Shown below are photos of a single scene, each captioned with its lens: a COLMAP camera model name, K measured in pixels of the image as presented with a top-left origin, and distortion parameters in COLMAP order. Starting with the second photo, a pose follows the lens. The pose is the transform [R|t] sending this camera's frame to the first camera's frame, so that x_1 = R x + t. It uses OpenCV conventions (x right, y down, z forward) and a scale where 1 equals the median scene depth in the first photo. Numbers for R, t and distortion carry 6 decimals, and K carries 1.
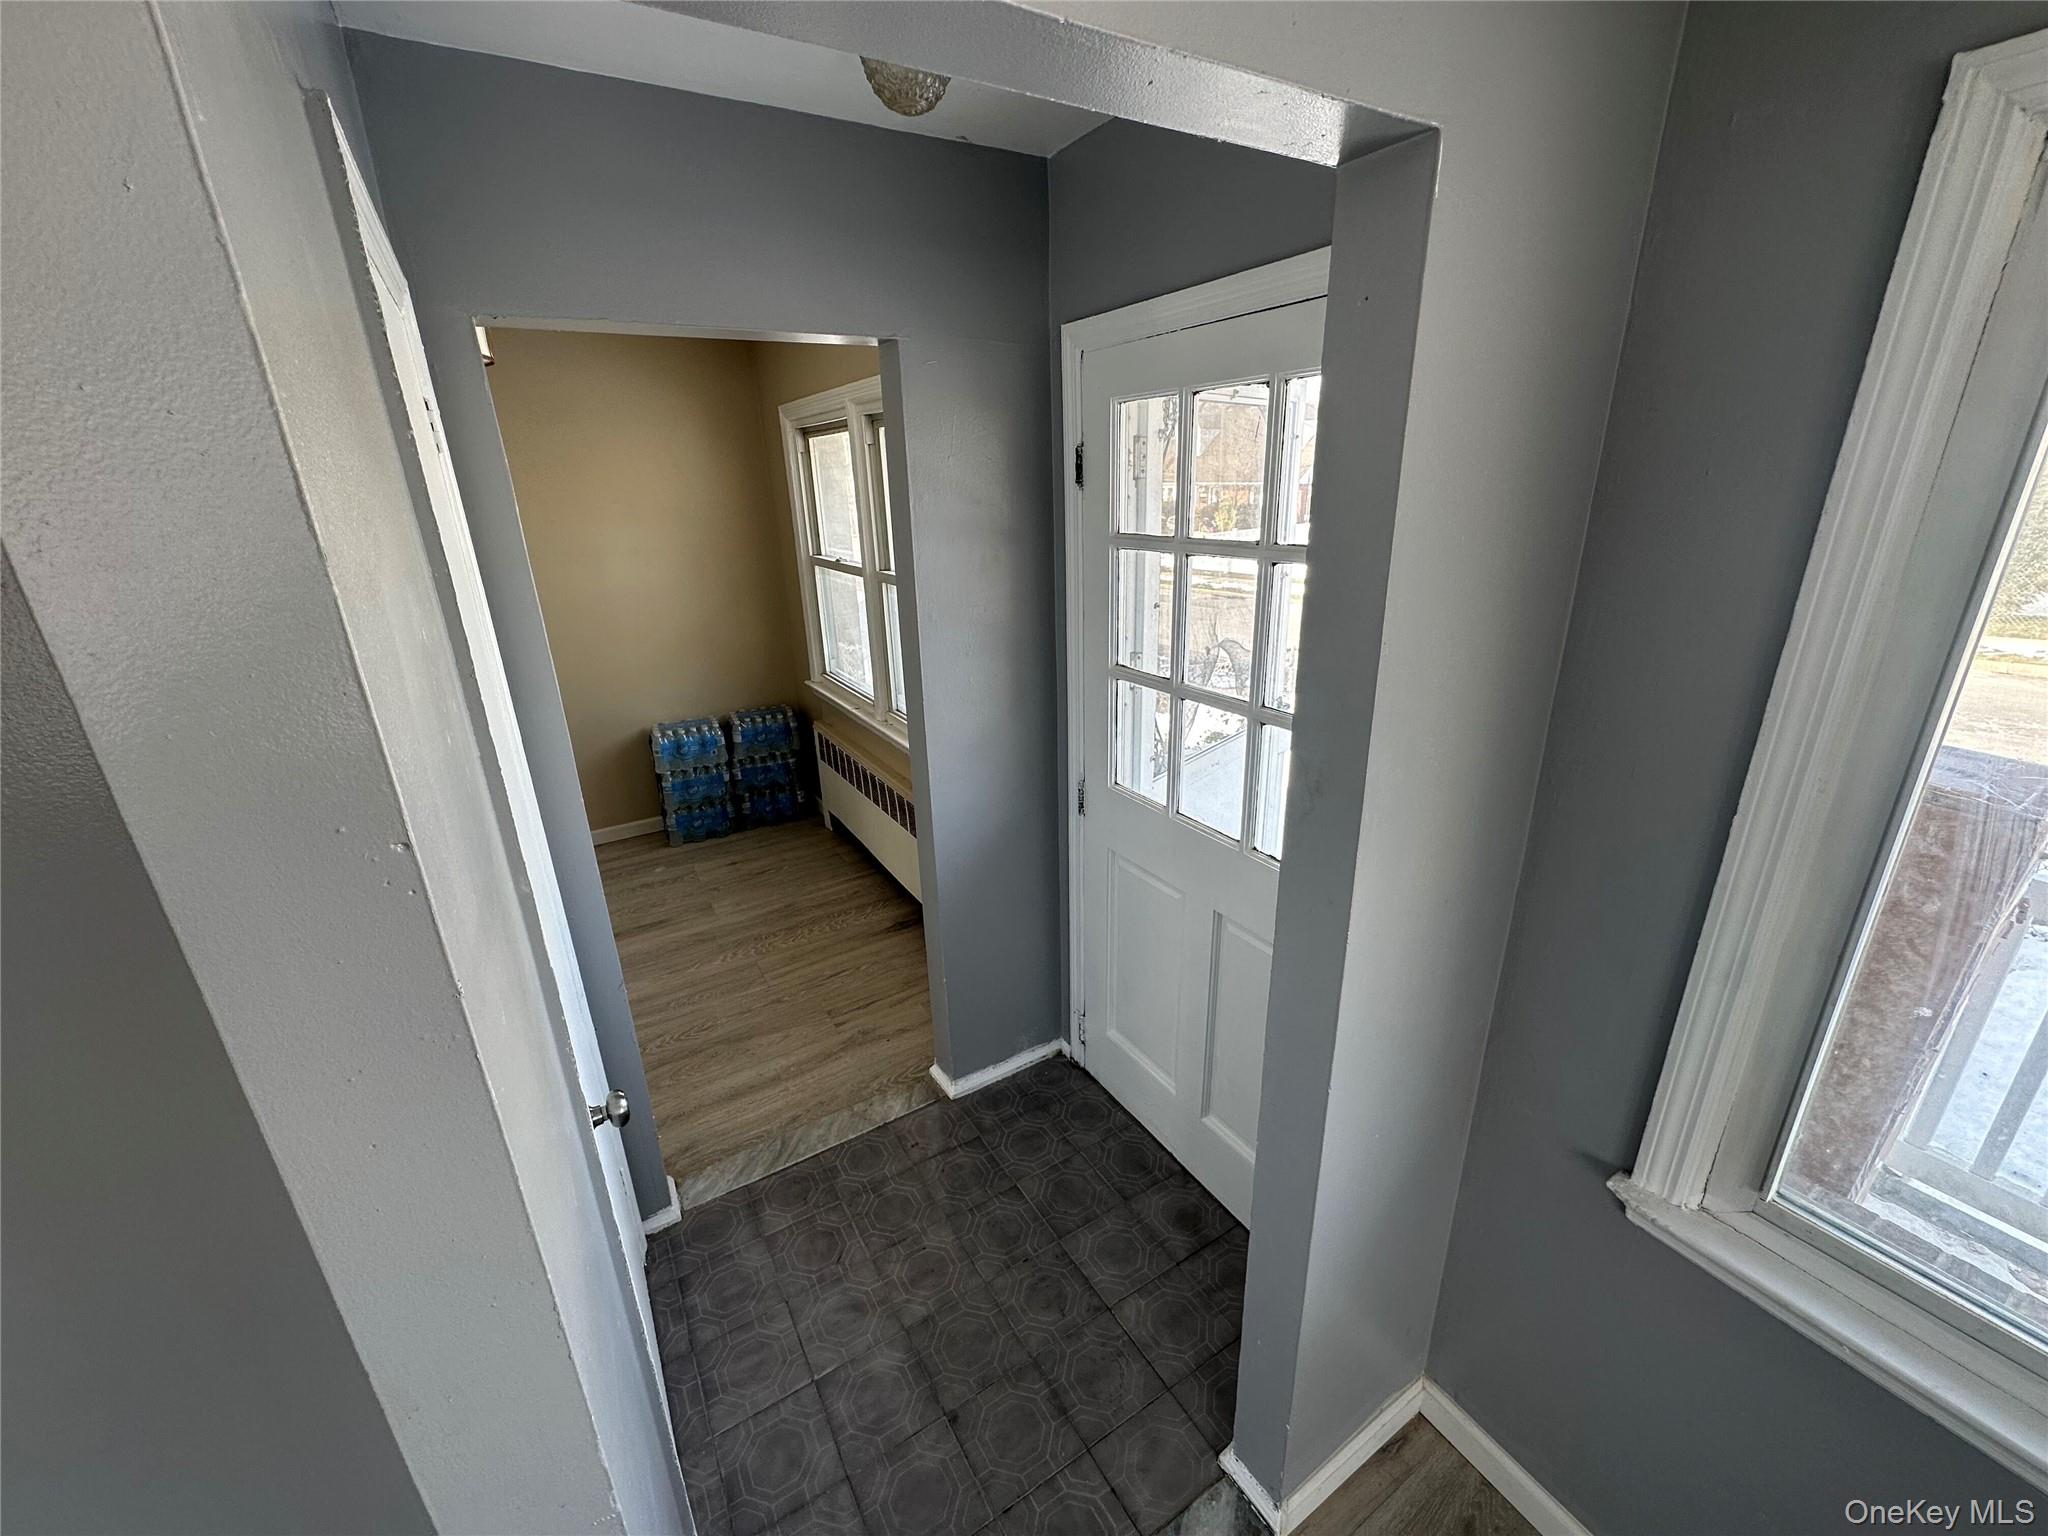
lens RADIAL K [[817.1, 0, 1030.0], [0, 817.1, 762.7], [0, 0, 1]] dist [0.002036, -0.000112]
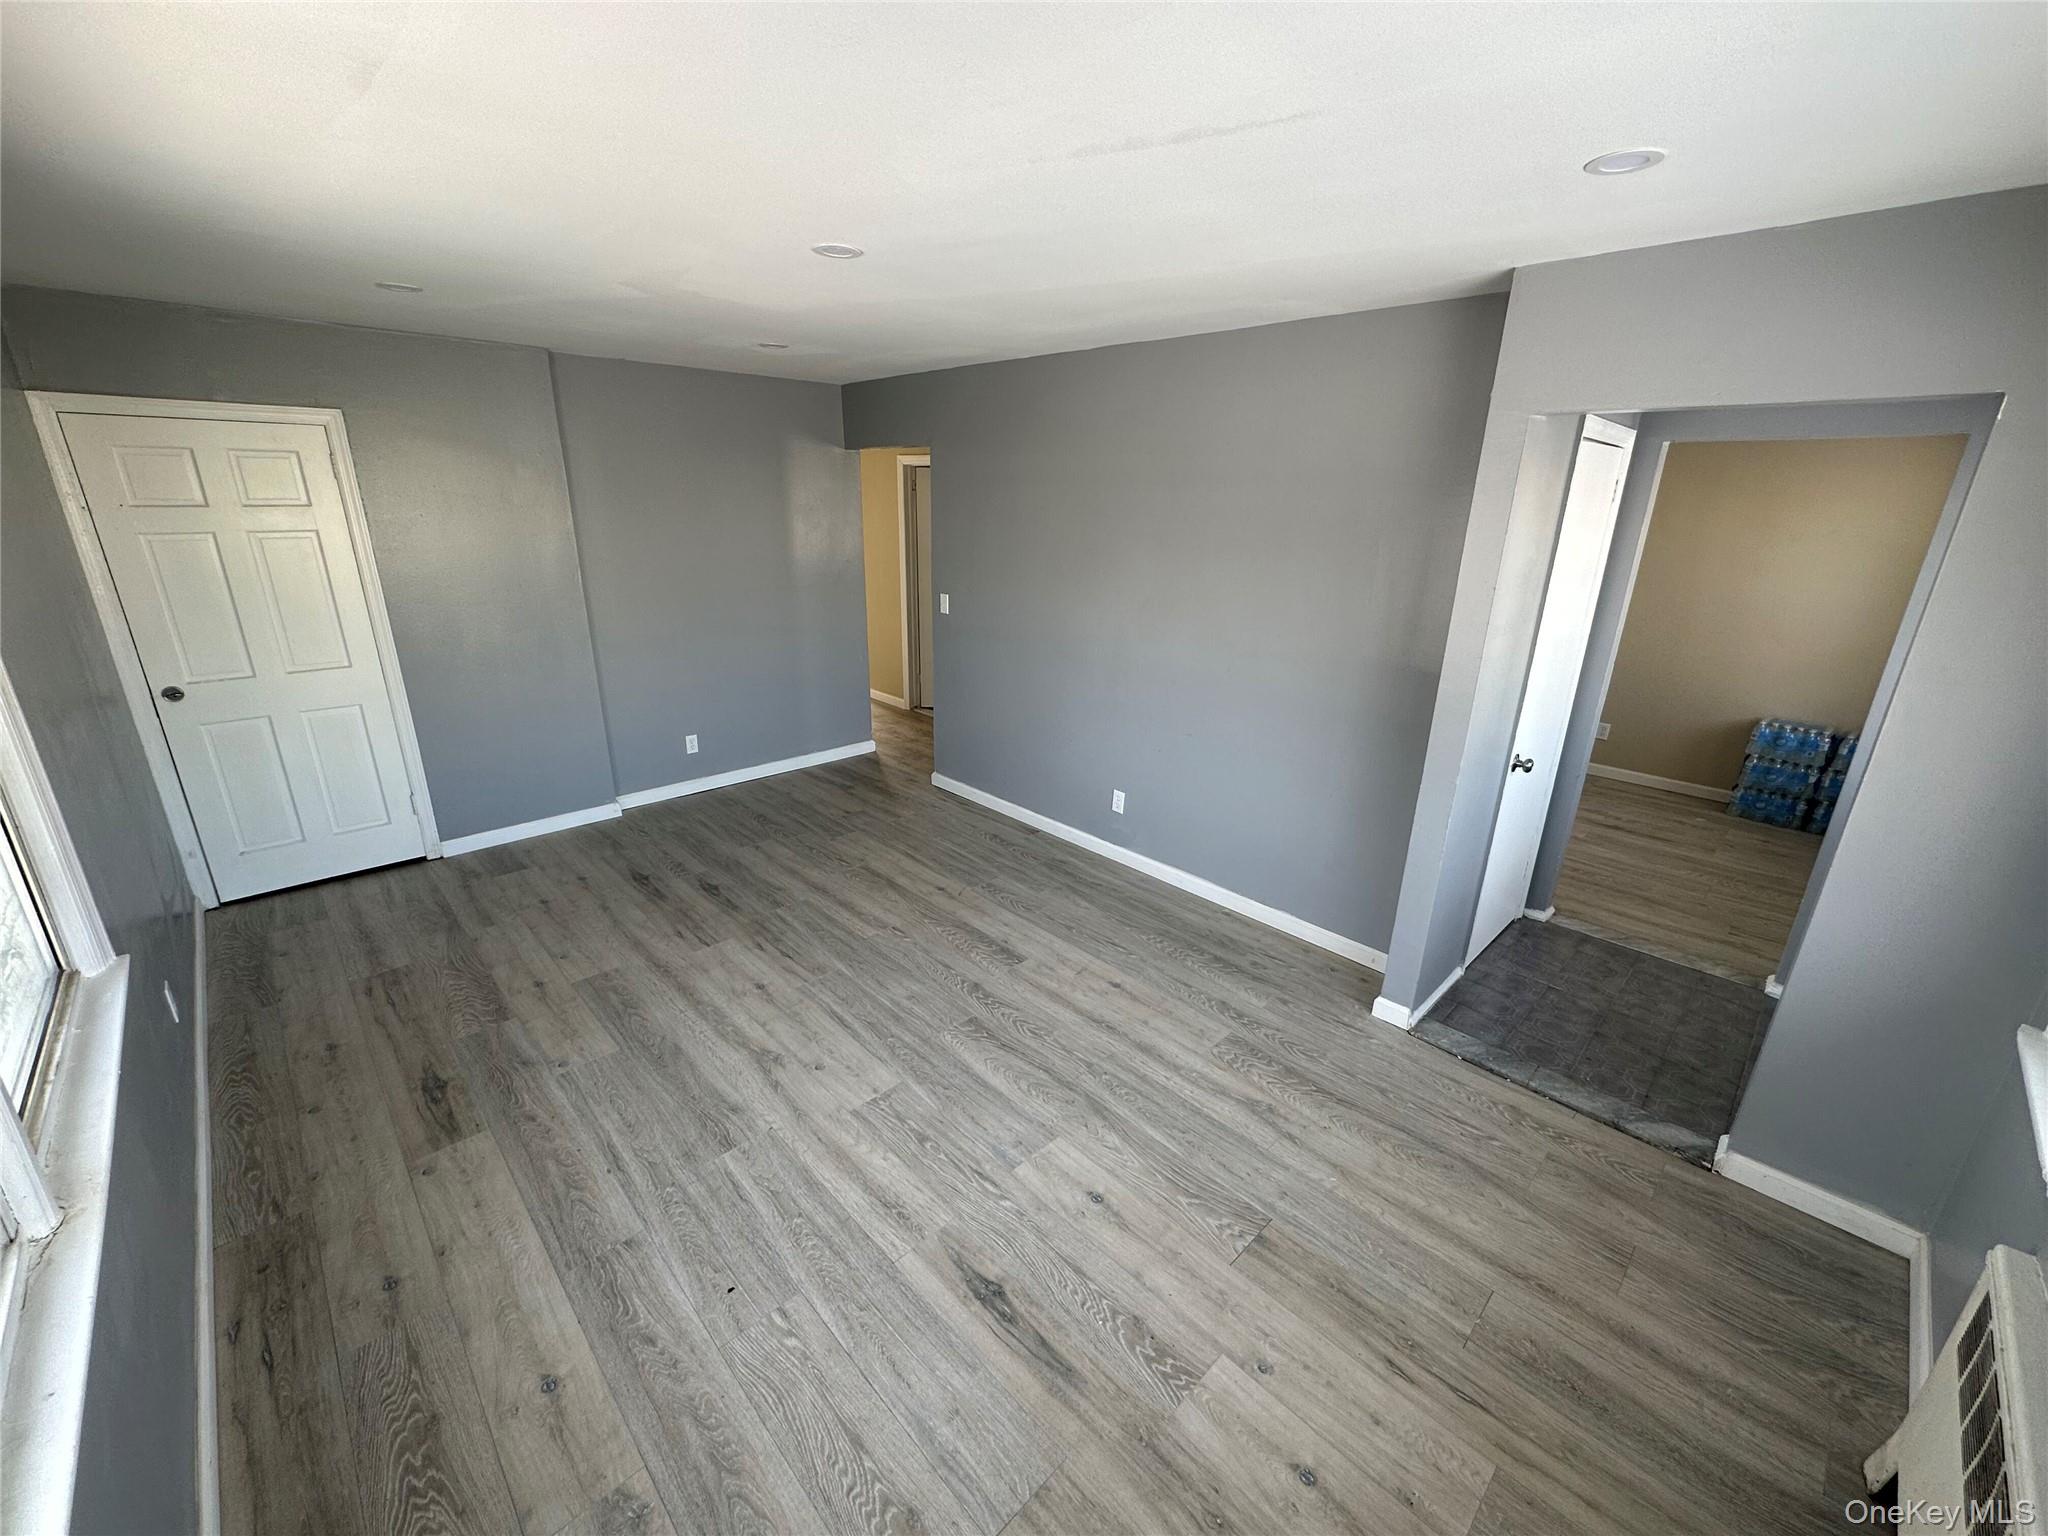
lens RADIAL K [[817.1, 0, 1027.0], [0, 817.1, 768.9], [0, 0, 1]] dist [0.002036, -0.000112]
pose [[0.217119, 0.338756, -0.915480, 0.460225], [-0.352498, 0.901777, 0.250086, 0.114613], [0.910277, 0.268407, 0.315203, -0.367657]]
